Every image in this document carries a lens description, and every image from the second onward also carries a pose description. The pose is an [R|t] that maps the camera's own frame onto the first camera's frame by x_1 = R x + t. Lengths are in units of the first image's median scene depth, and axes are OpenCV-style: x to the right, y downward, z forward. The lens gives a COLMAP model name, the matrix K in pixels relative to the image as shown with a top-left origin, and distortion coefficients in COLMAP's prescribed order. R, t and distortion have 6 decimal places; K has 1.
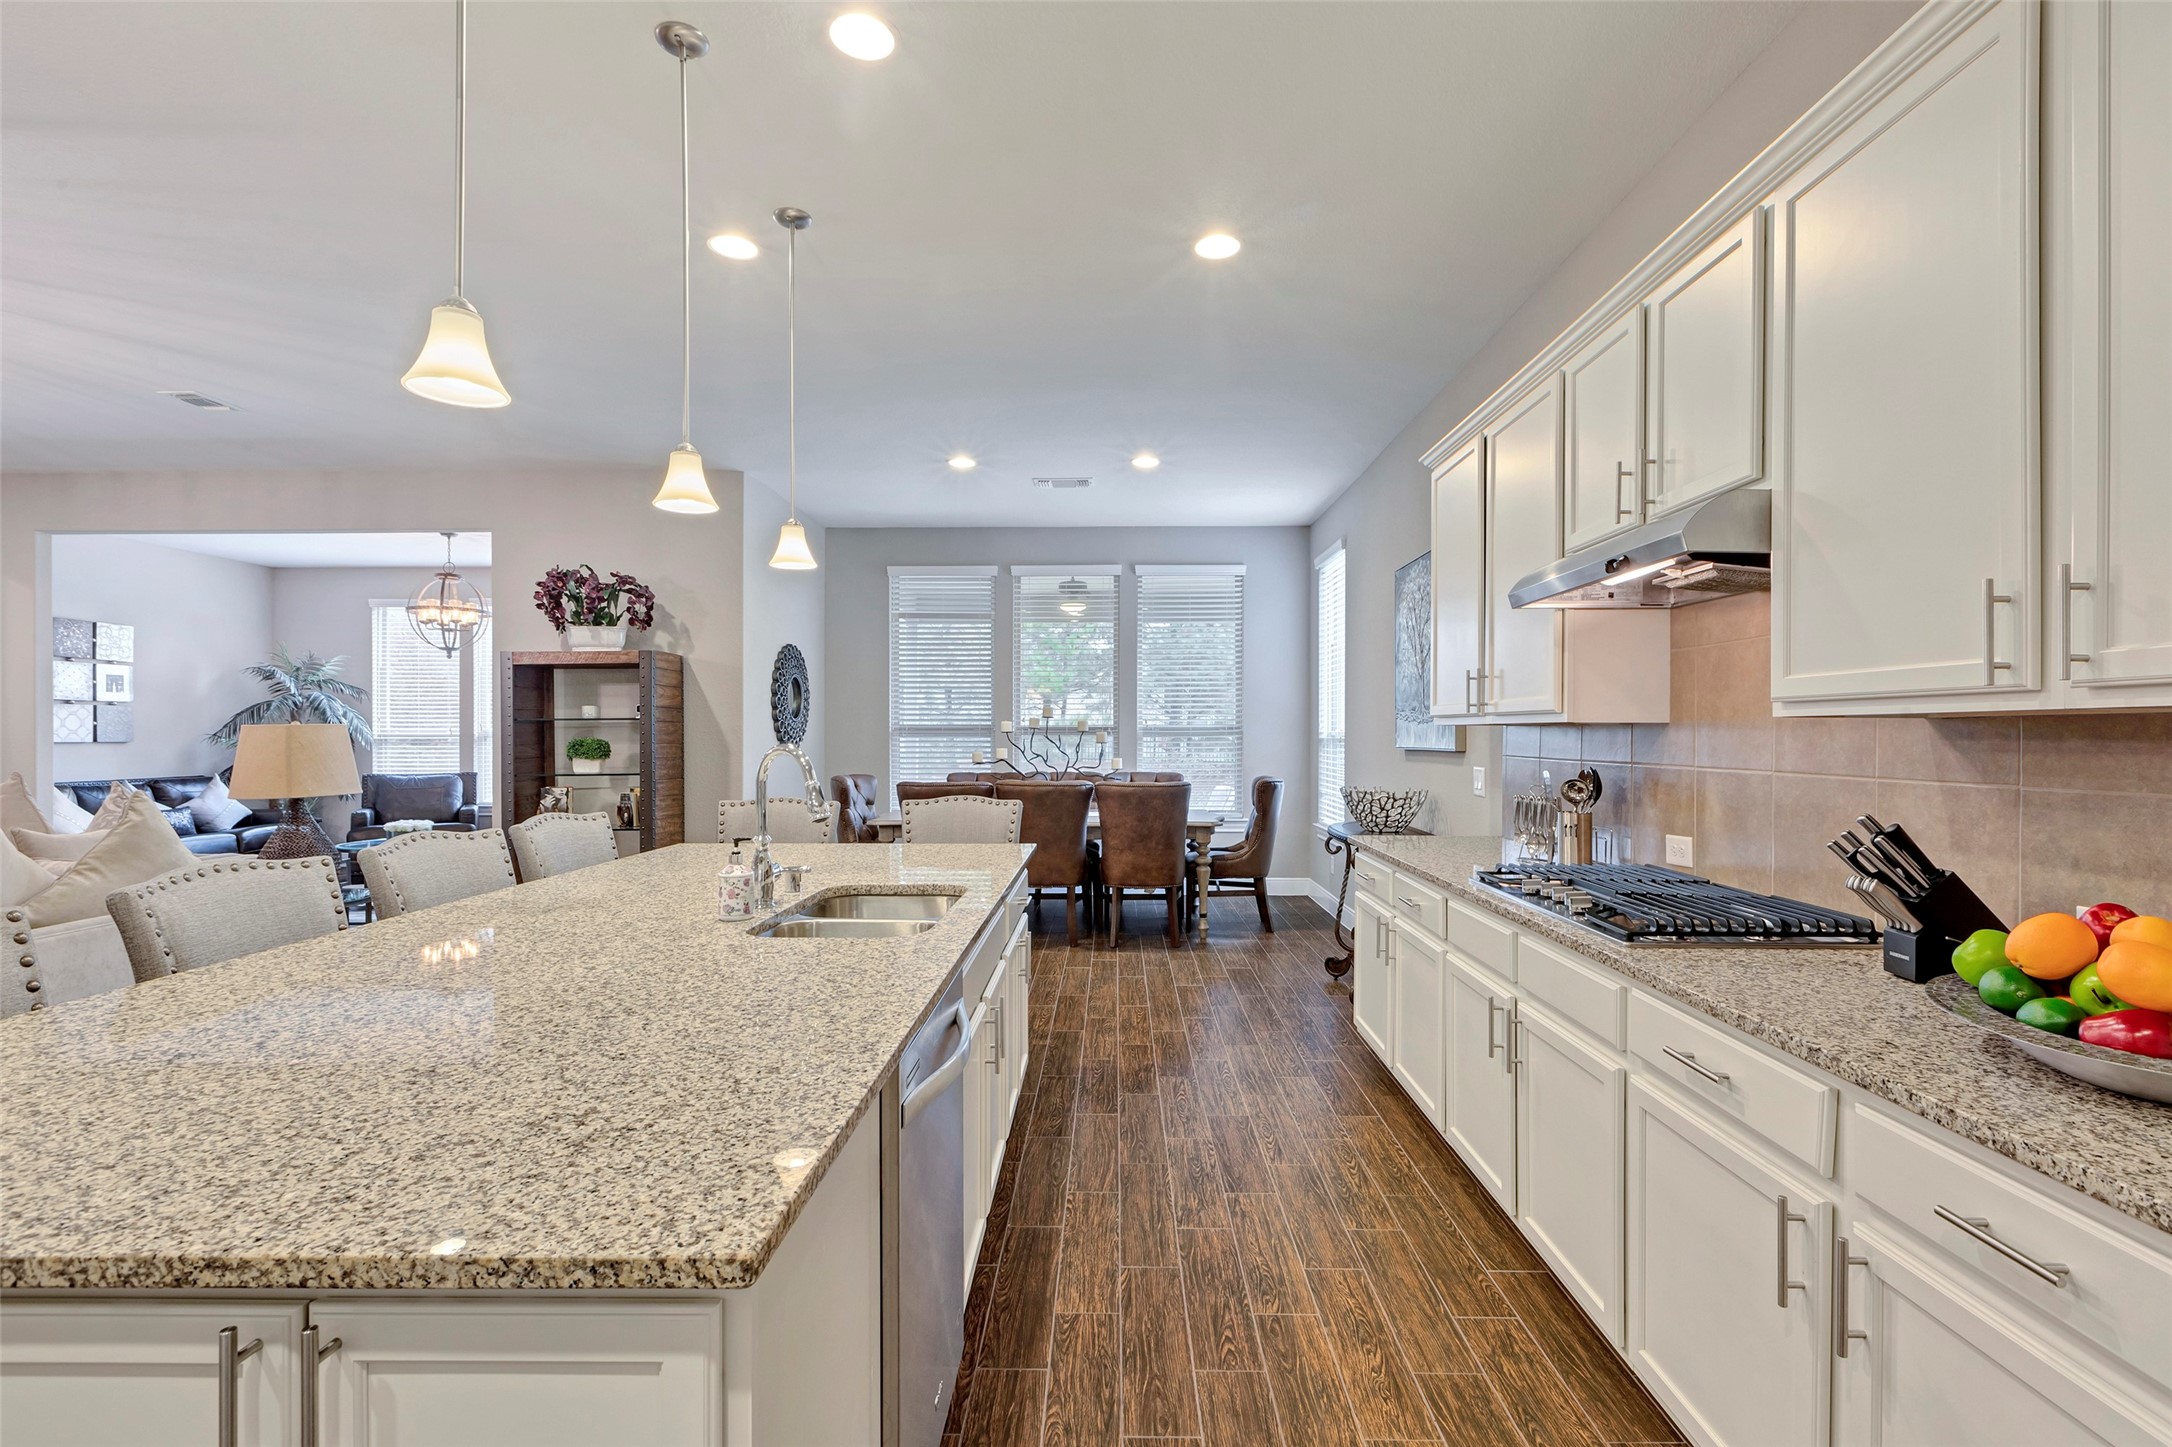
lens RADIAL K [[1006.5, 0, 1124.2], [0, 1006.5, 731.5], [0, 0, 1]] dist [0.002274, -0.001179]
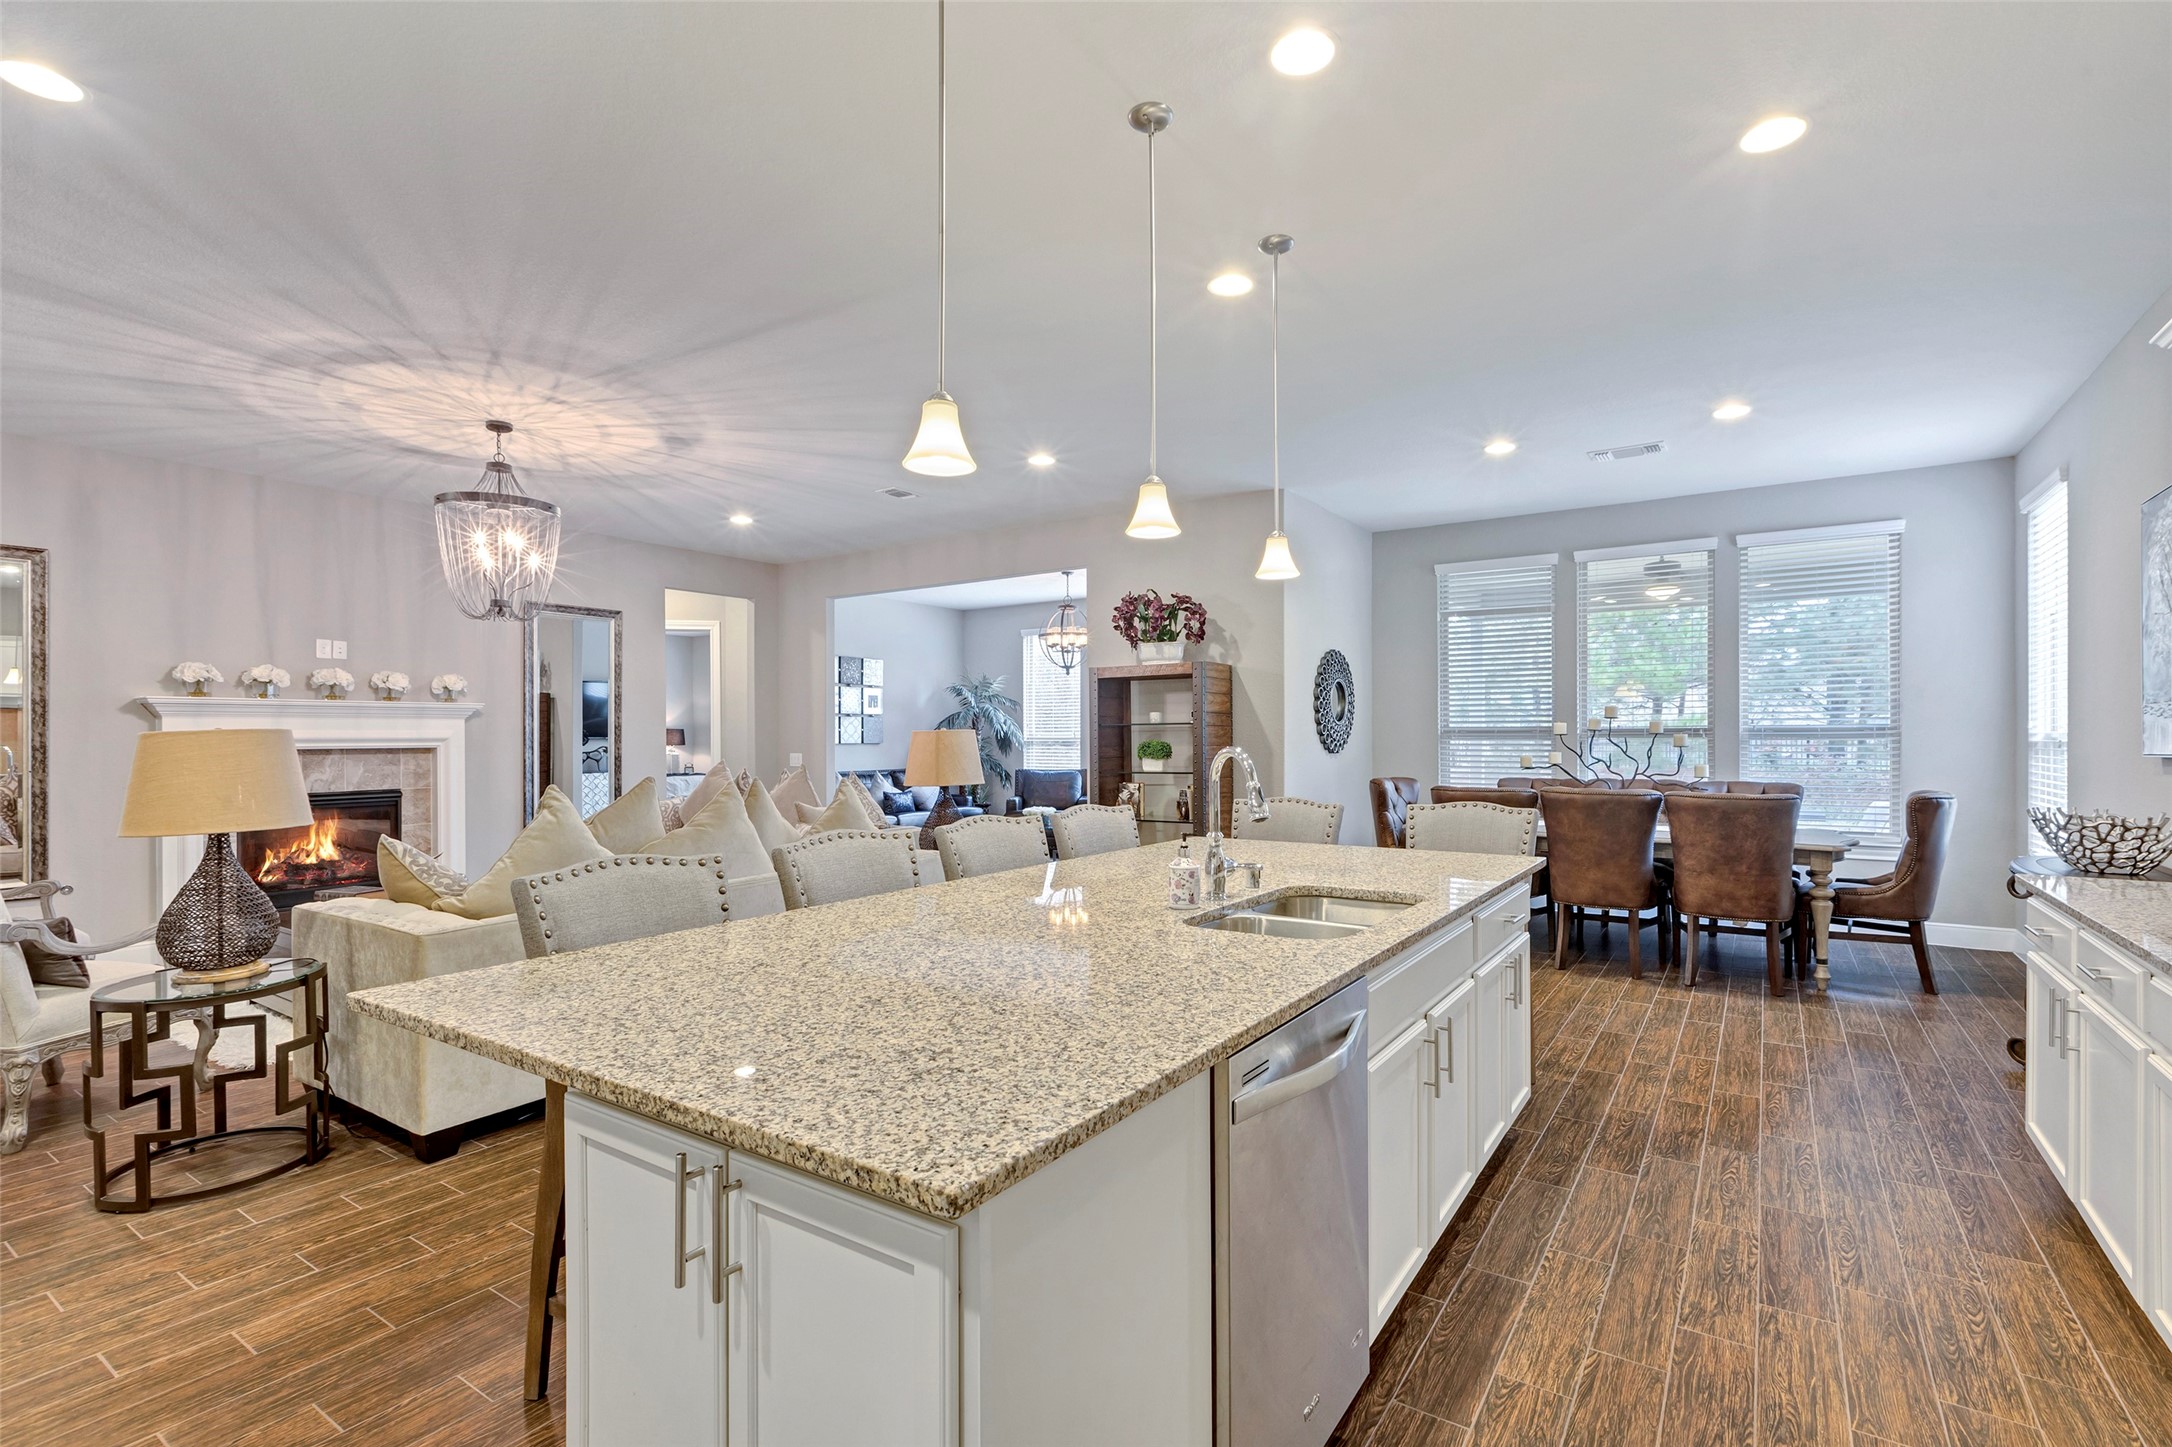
lens RADIAL K [[1006.5, 0, 1111.3], [0, 1006.5, 728.5], [0, 0, 1]] dist [0.002274, -0.001179]
pose [[0.836385, -0.006362, -0.548105, 0.114680], [0.003490, 0.999974, -0.006281, -0.000452], [0.548131, 0.003340, 0.836386, 0.037110]]
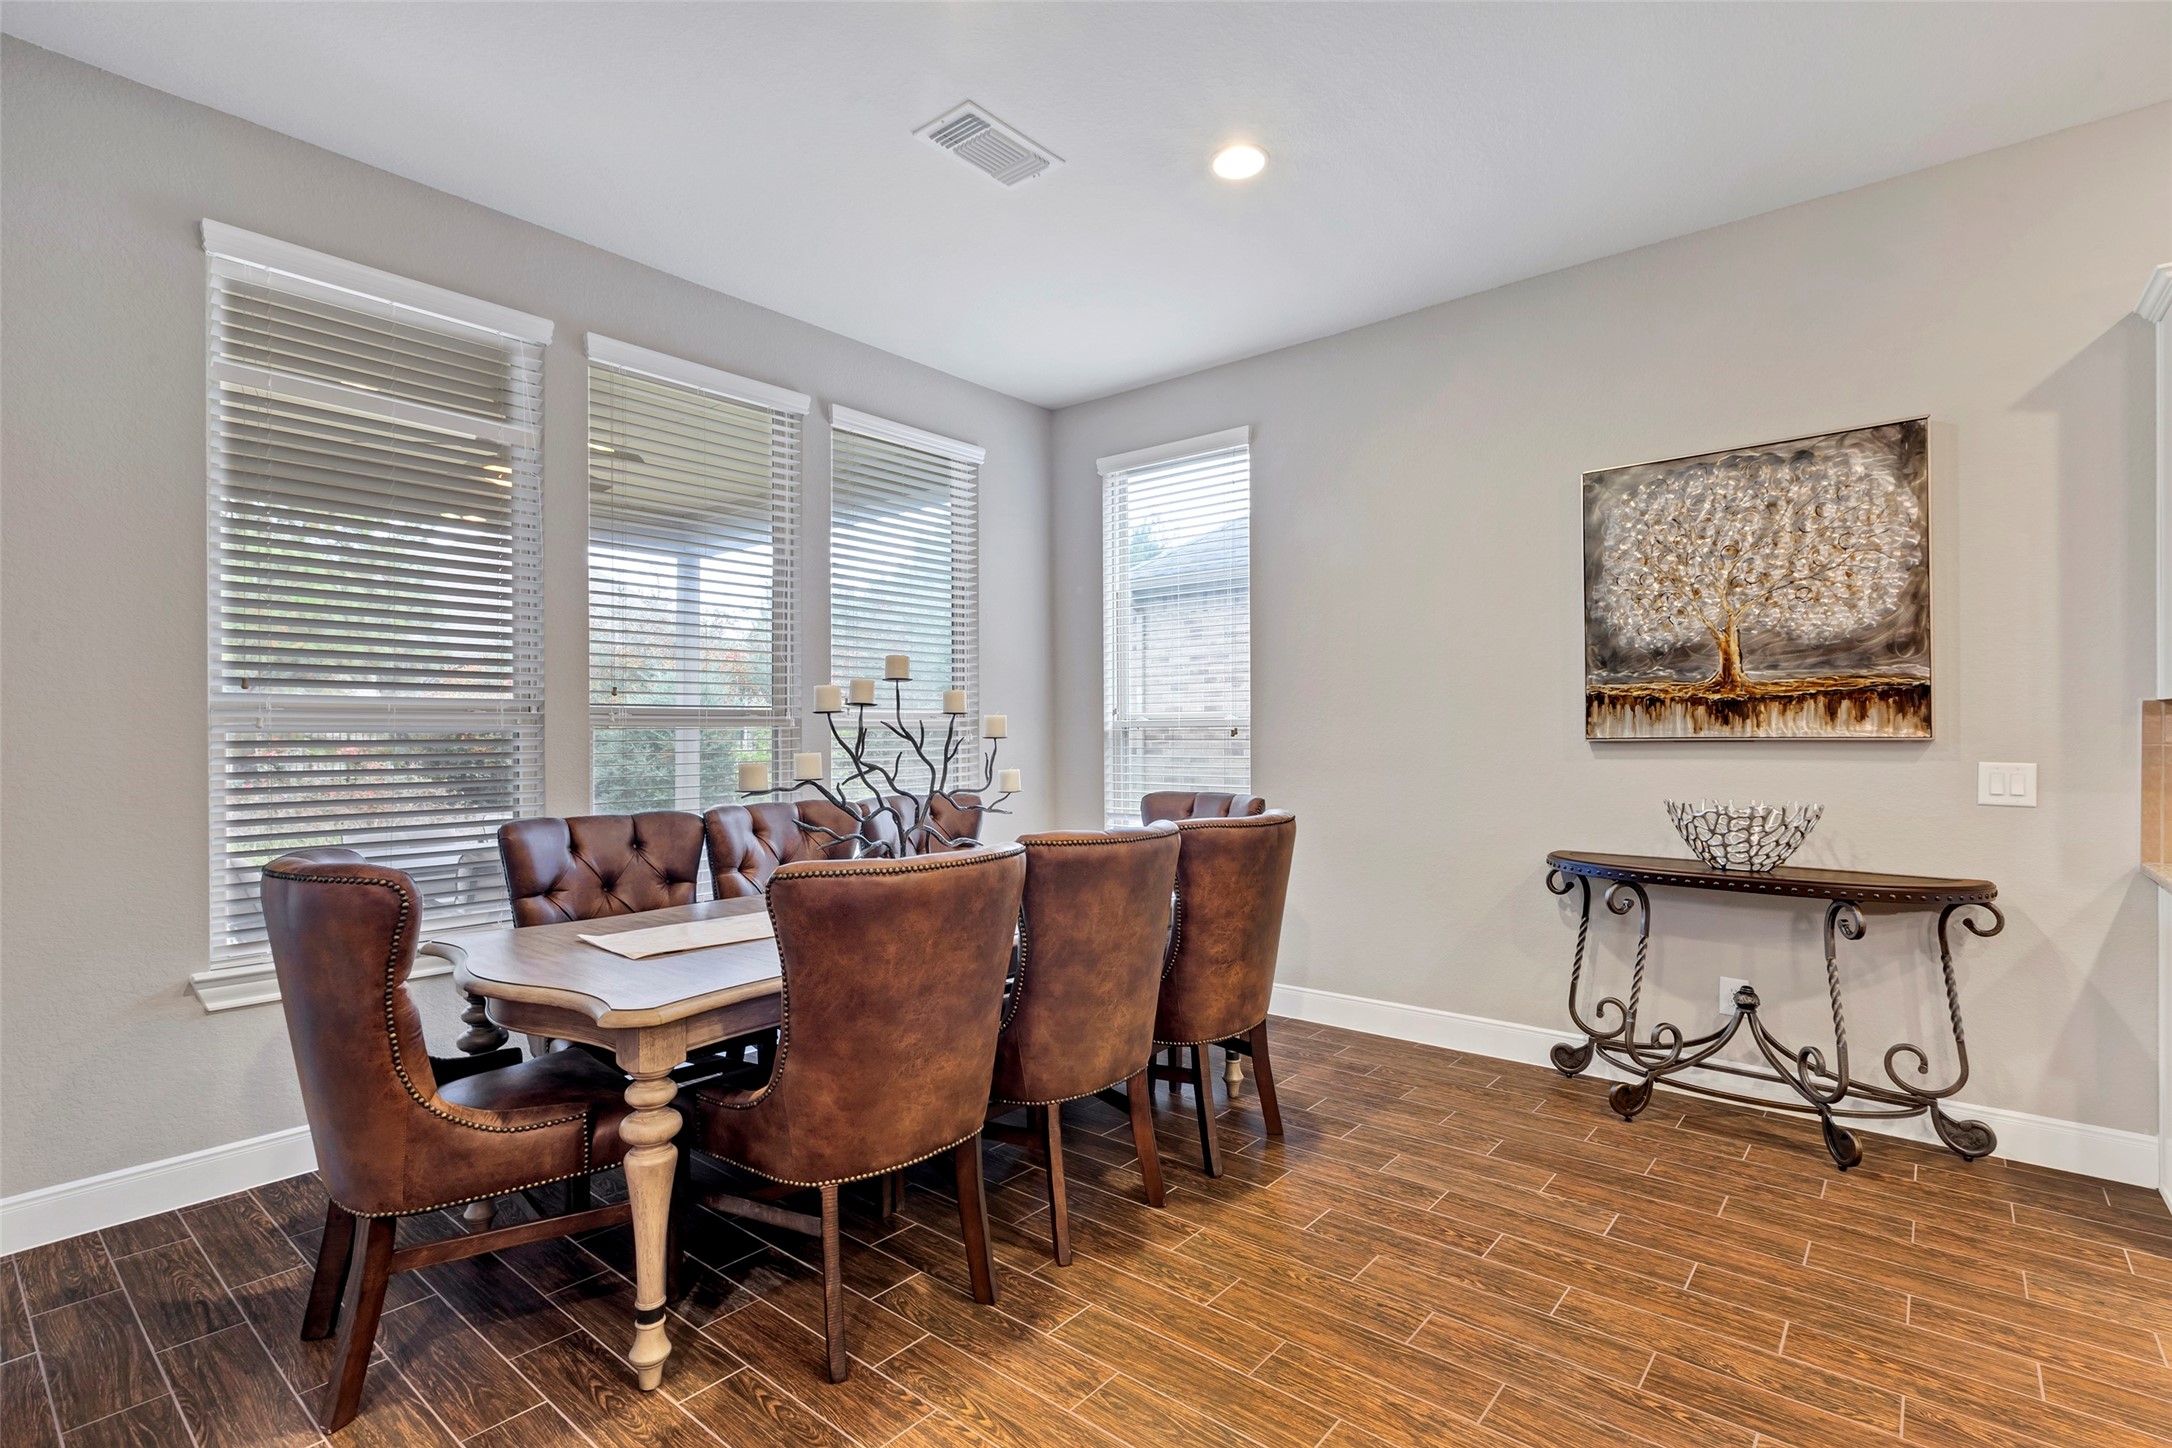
lens RADIAL K [[1006.5, 0, 1099.9], [0, 1006.5, 730.3], [0, 0, 1]] dist [0.002274, -0.001179]
pose [[0.636996, 0.000608, 0.770867, -0.861732], [0.000296, 0.999999, -0.001033, 0.021860], [-0.770867, 0.000886, 0.636995, 1.616434]]
